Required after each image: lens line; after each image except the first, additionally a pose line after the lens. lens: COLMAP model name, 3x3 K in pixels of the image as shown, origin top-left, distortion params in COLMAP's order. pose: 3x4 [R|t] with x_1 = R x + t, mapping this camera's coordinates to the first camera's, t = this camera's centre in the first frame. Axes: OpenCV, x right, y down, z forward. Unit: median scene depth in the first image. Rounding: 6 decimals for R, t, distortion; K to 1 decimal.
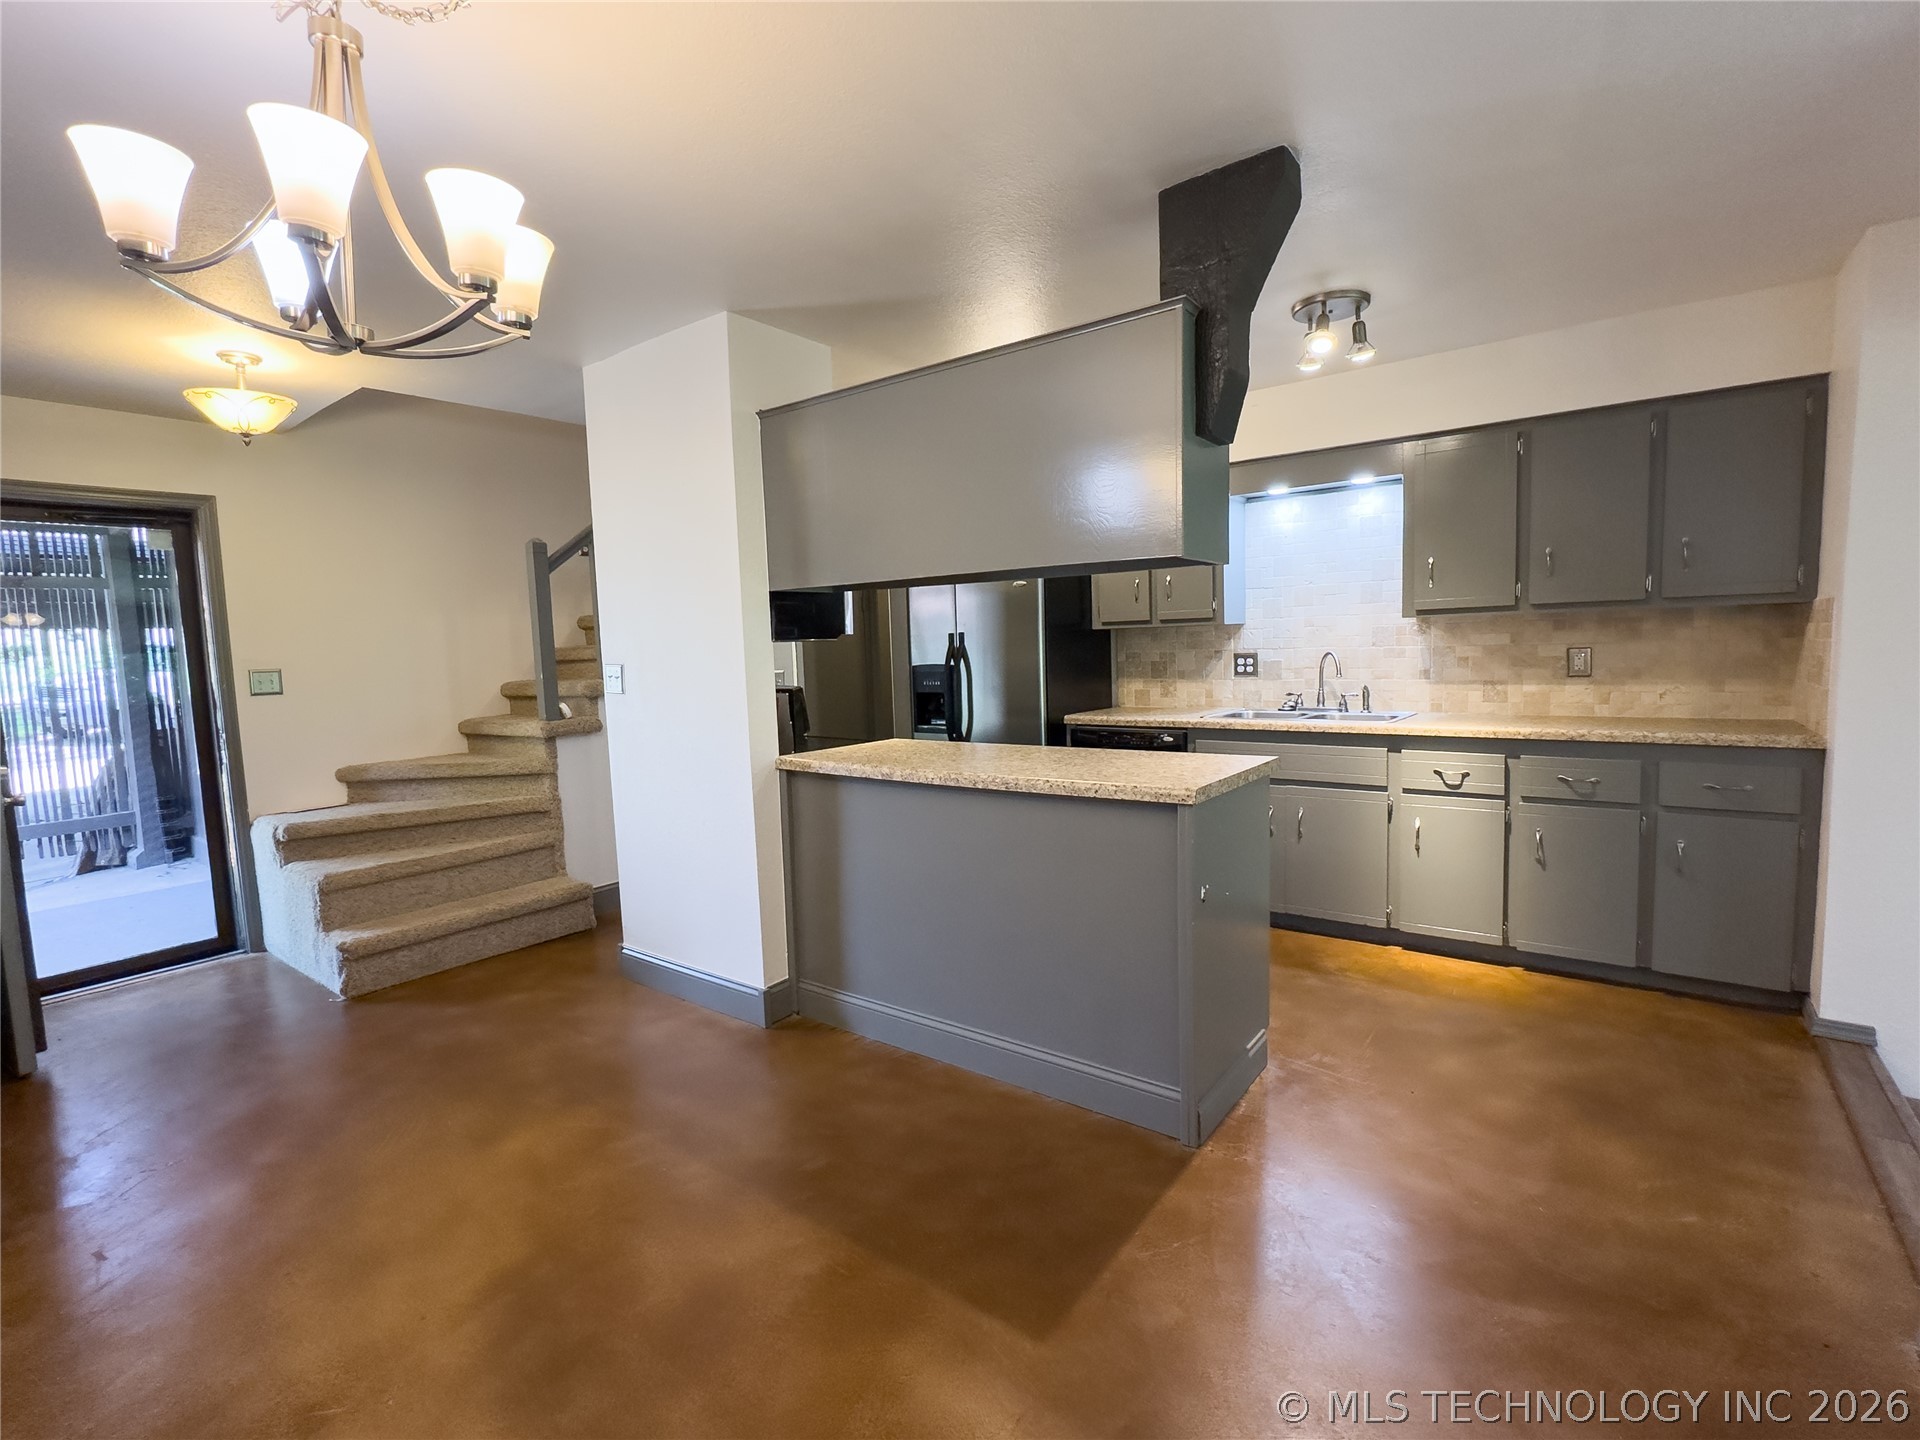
lens RADIAL K [[888.6, 0, 953.1], [0, 888.6, 723.2], [0, 0, 1]] dist [0.001183, 0.000260]
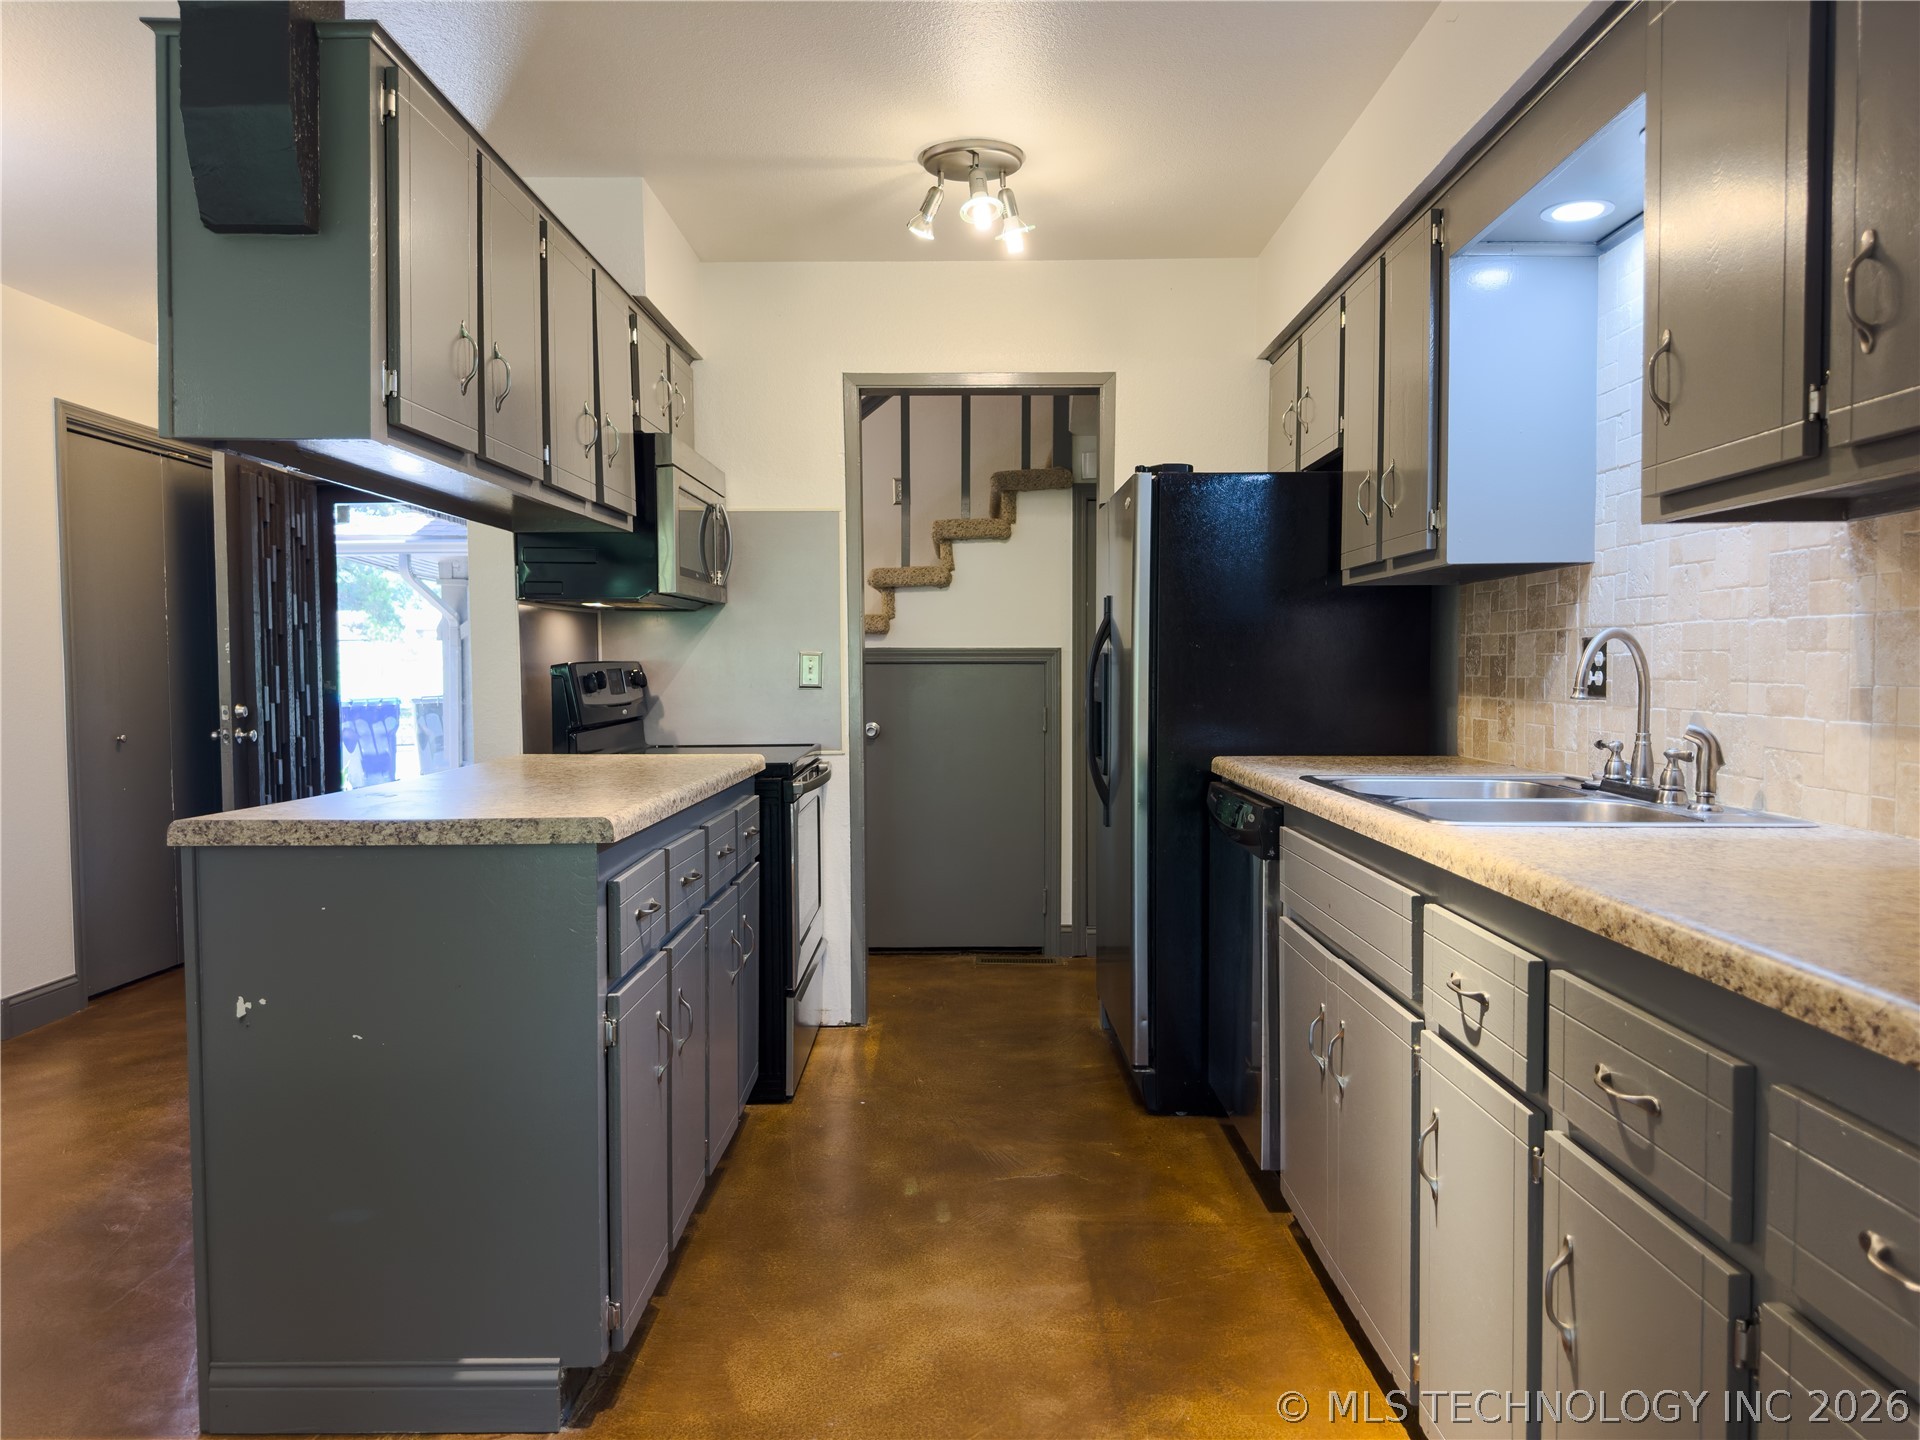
lens RADIAL K [[1332.6, 0, 958.5], [0, 1332.6, 726.7], [0, 0, 1]] dist [0.130188, -0.195073]
pose [[0.602822, 0.065935, -0.795146, 0.735286], [-0.088294, 0.995971, 0.015649, -0.027783], [0.792975, 0.060773, 0.606216, 0.479163]]
